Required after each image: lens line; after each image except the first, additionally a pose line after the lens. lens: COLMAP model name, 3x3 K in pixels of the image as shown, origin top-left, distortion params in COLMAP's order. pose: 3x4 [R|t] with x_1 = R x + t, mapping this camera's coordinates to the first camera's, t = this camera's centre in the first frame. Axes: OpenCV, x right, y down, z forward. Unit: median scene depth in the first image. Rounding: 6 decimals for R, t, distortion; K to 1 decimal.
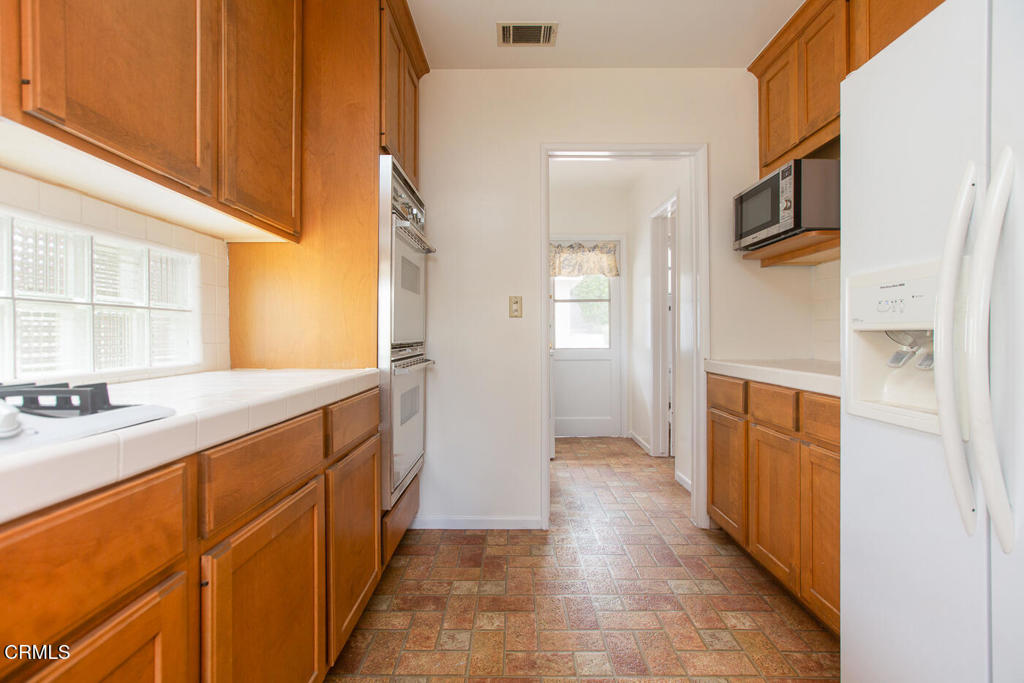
lens RADIAL K [[467.7, 0, 512.9], [0, 467.7, 337.9], [0, 0, 1]] dist [-0.012211, 0.000800]
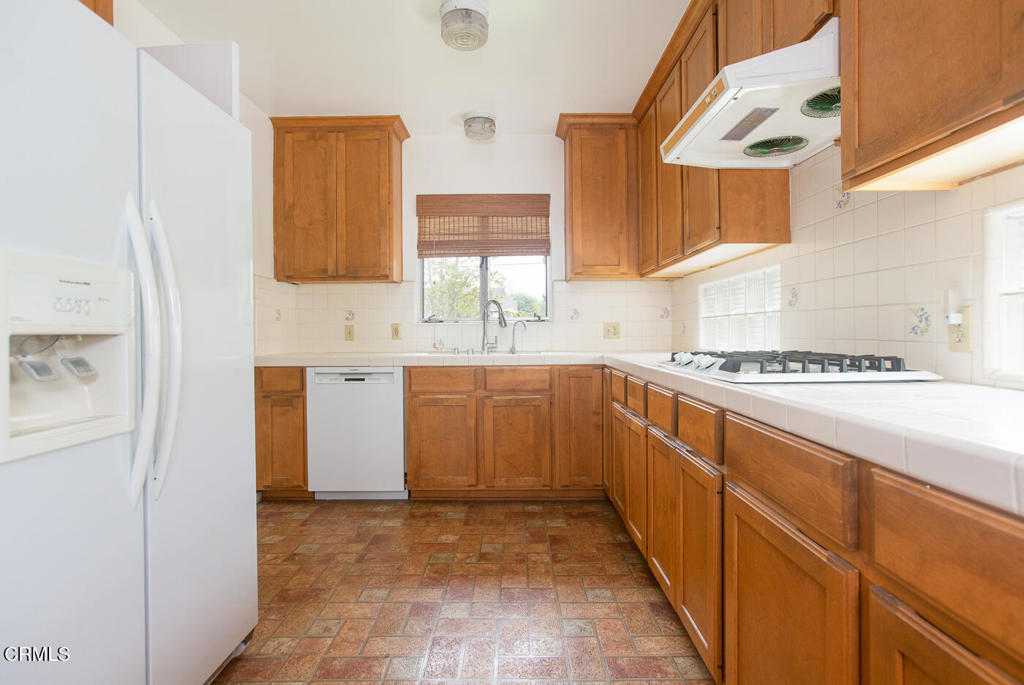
lens RADIAL K [[531.4, 0, 511.4], [0, 531.4, 336.8], [0, 0, 1]] dist [0.000450, 0.000048]
pose [[-0.999946, 0.010123, 0.002490, 0.014345], [0.010155, 0.999865, 0.012899, -0.016999], [-0.002359, 0.012924, -0.999914, 2.106972]]
